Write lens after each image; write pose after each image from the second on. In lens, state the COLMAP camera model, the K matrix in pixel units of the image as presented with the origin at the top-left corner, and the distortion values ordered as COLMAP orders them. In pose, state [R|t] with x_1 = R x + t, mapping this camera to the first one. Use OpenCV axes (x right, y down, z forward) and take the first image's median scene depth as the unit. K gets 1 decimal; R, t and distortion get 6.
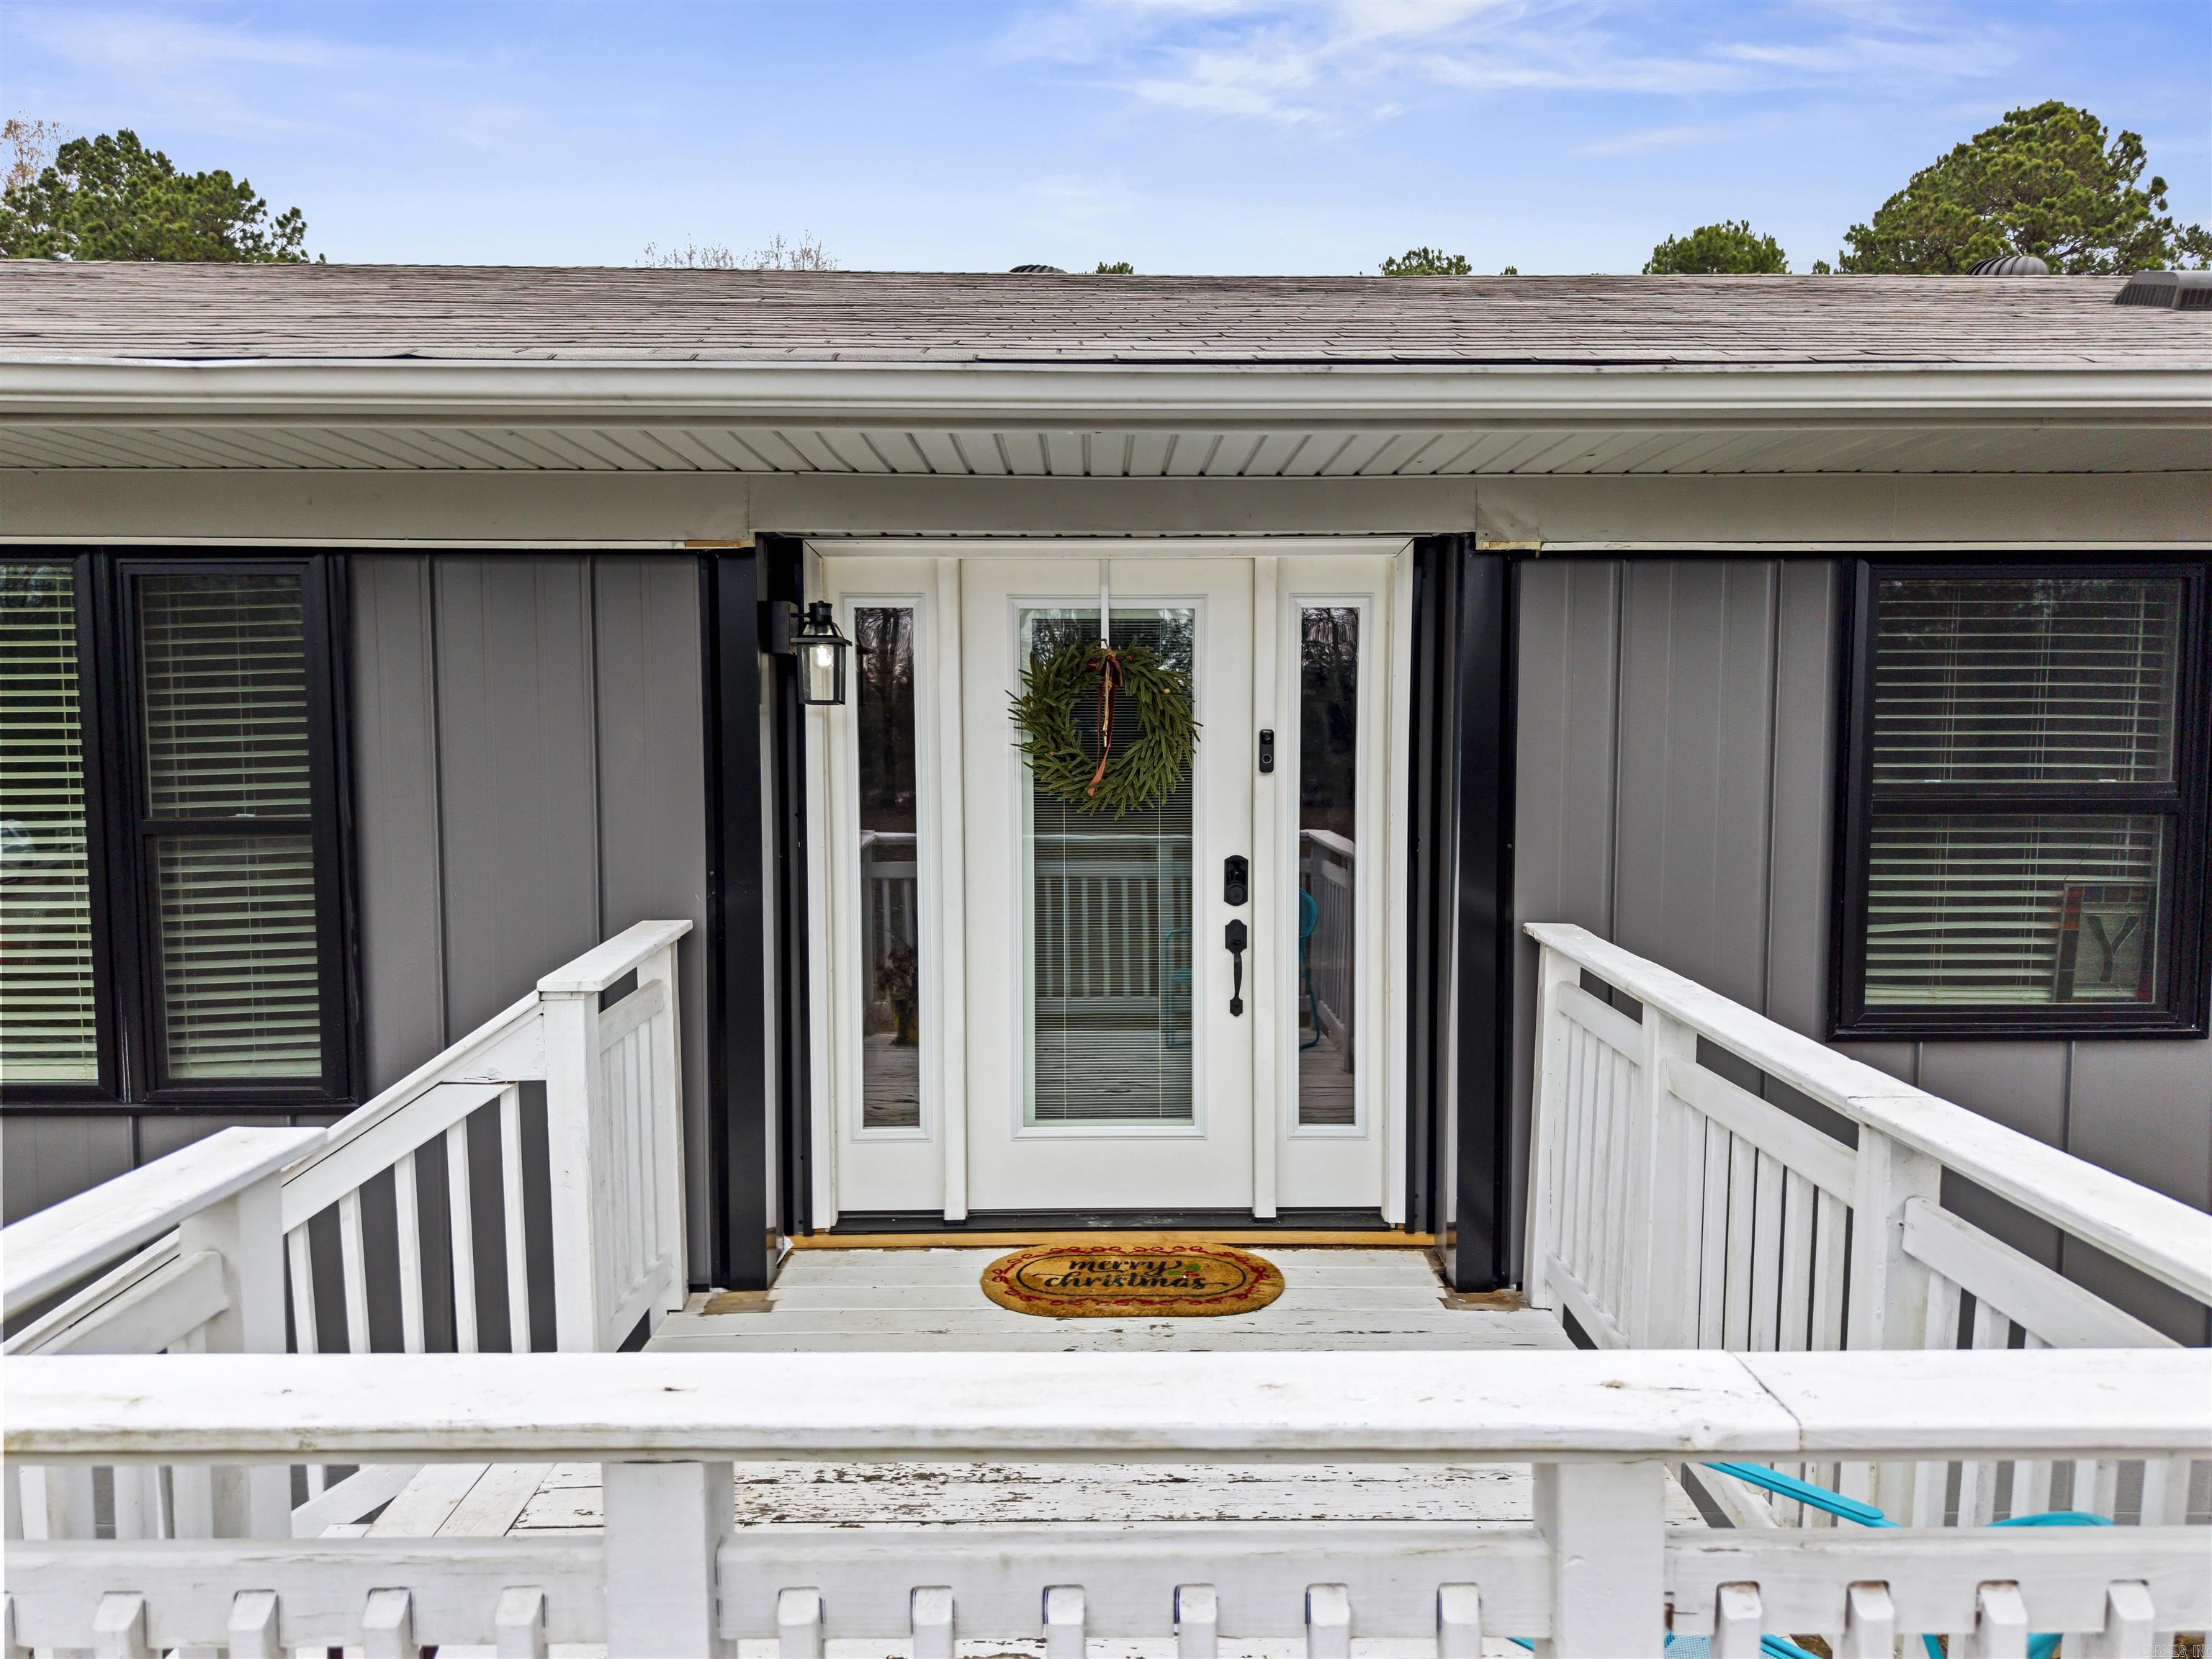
lens RADIAL K [[1494.2, 0, 1118.2], [0, 1494.2, 823.7], [0, 0, 1]] dist [0.031202, -0.020429]
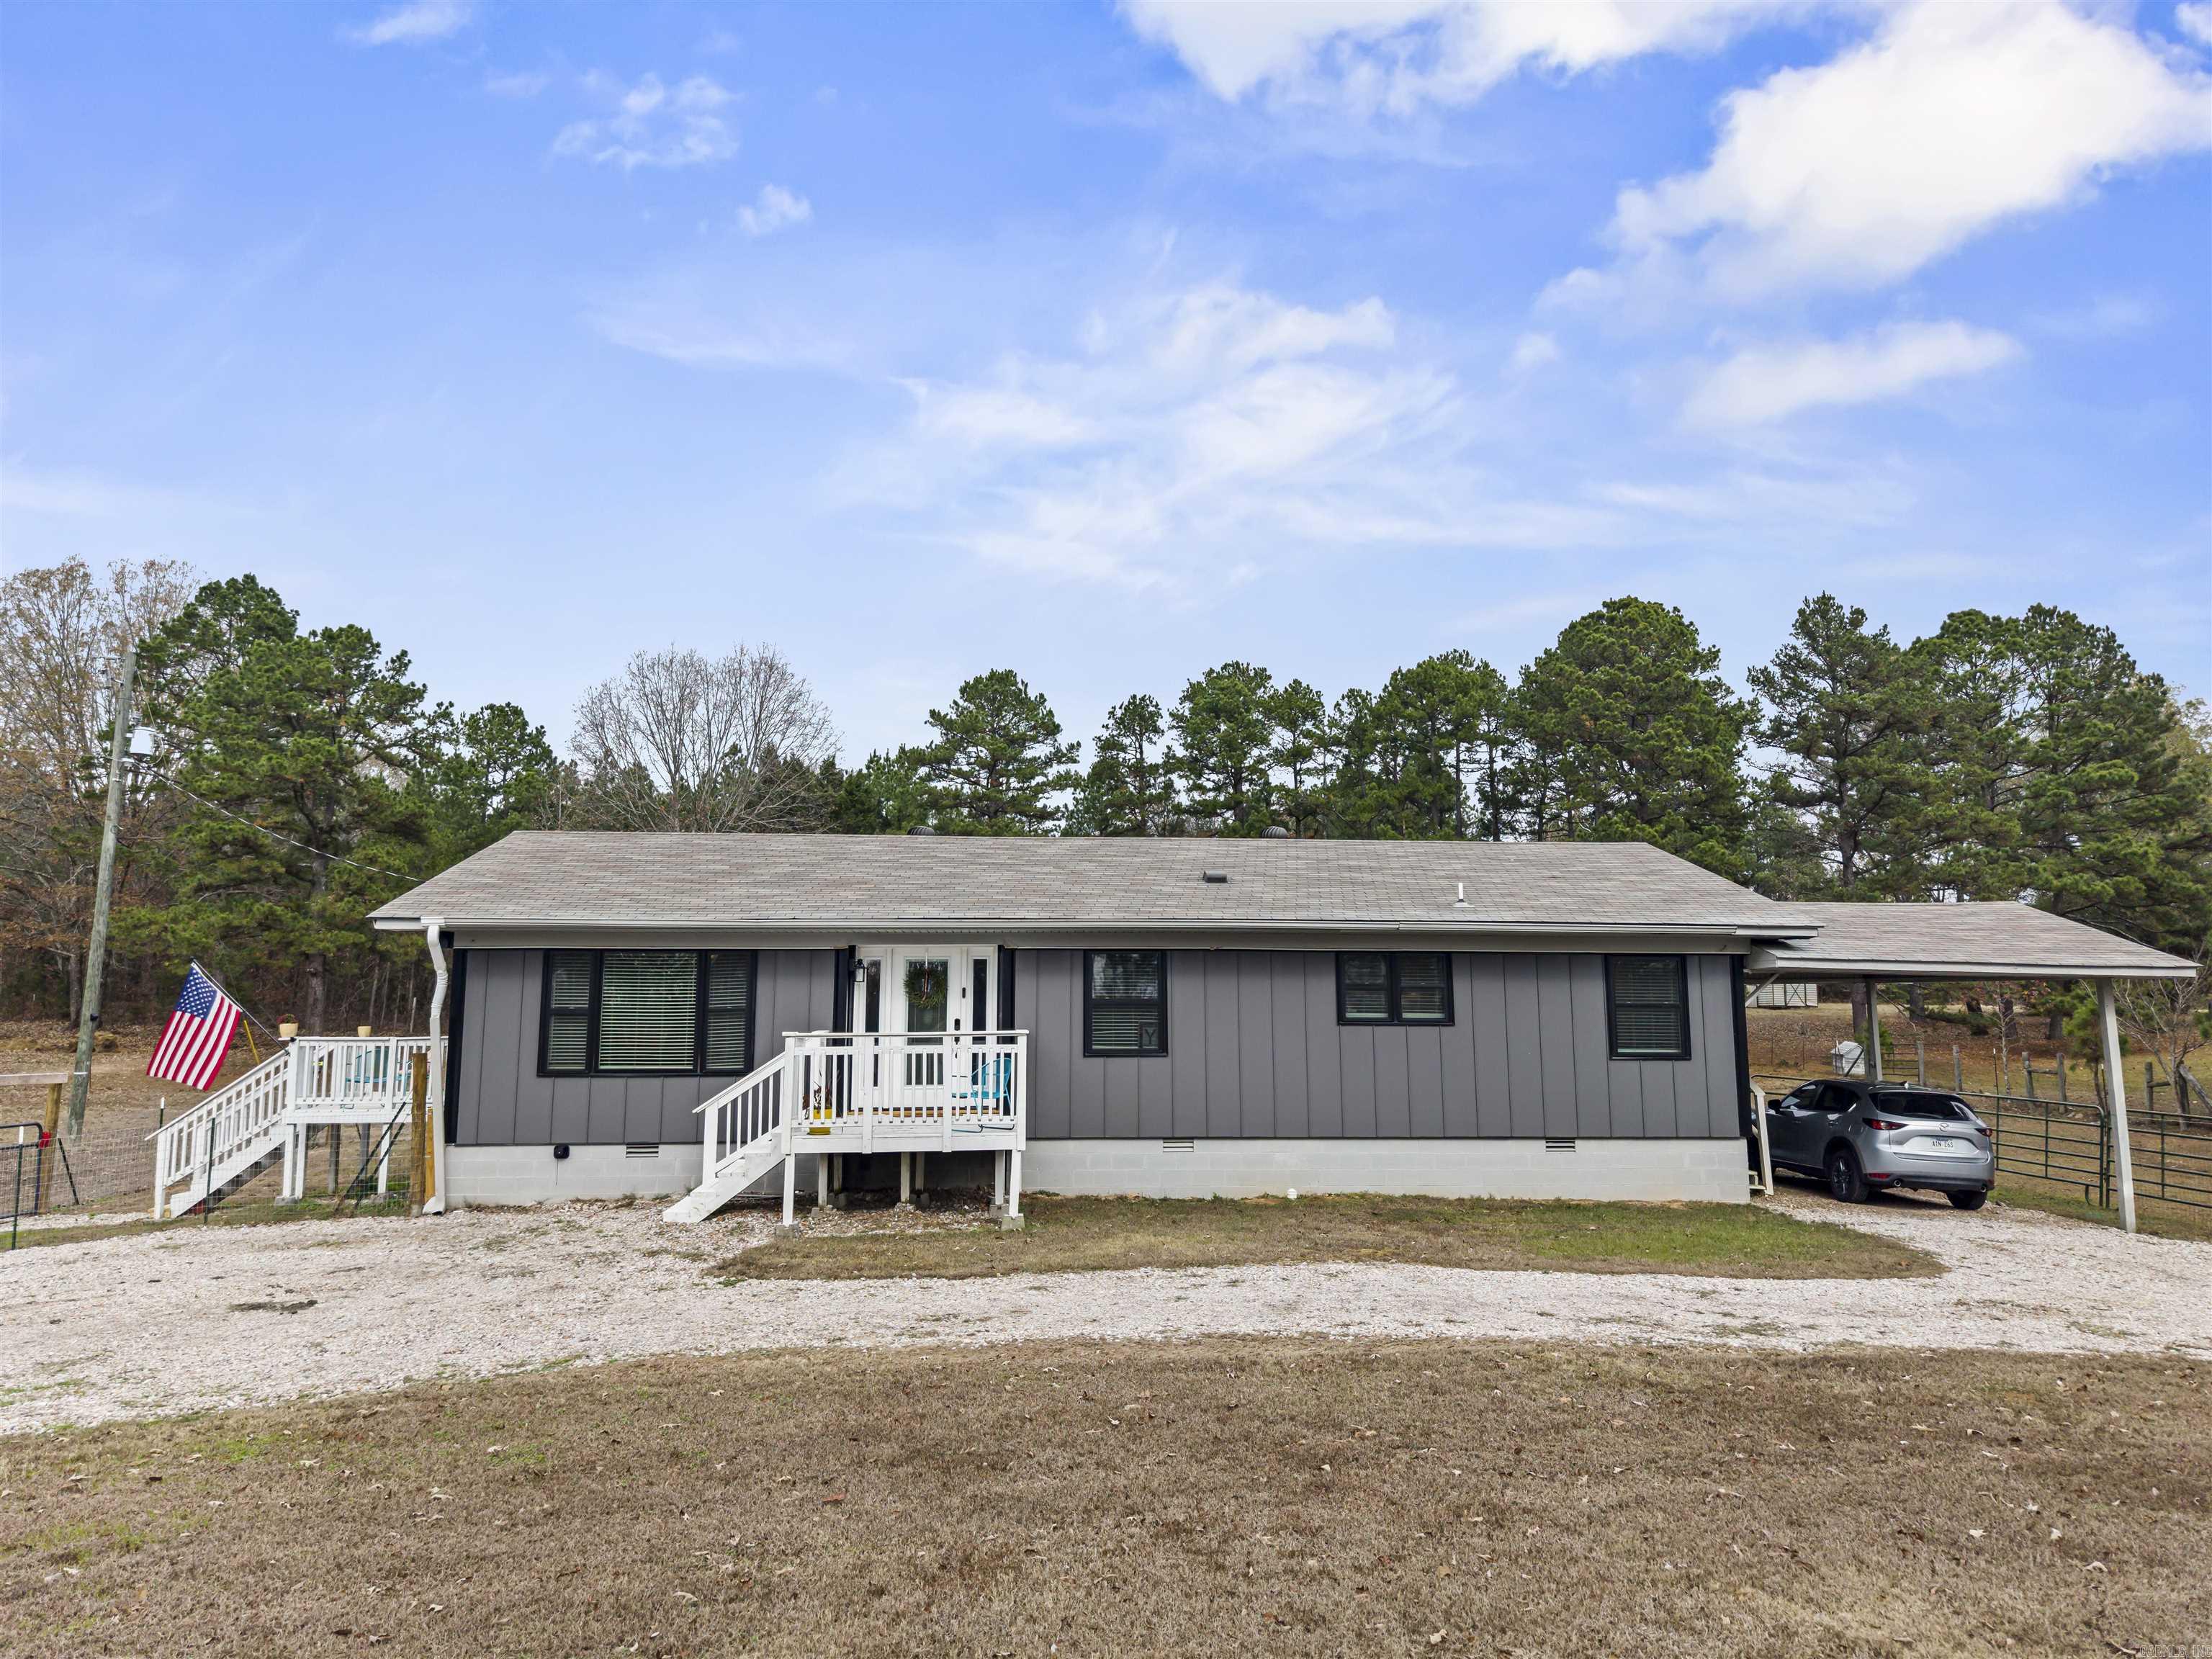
lens RADIAL K [[1475.9, 0, 1117.9], [0, 1475.9, 839.8], [0, 0, 1]] dist [0.069979, -0.088173]
pose [[0.998145, 0.005885, 0.060588, 0.269273], [0.006095, 0.980651, -0.195669, 0.328300], [-0.060568, 0.195676, 0.978797, -3.042982]]
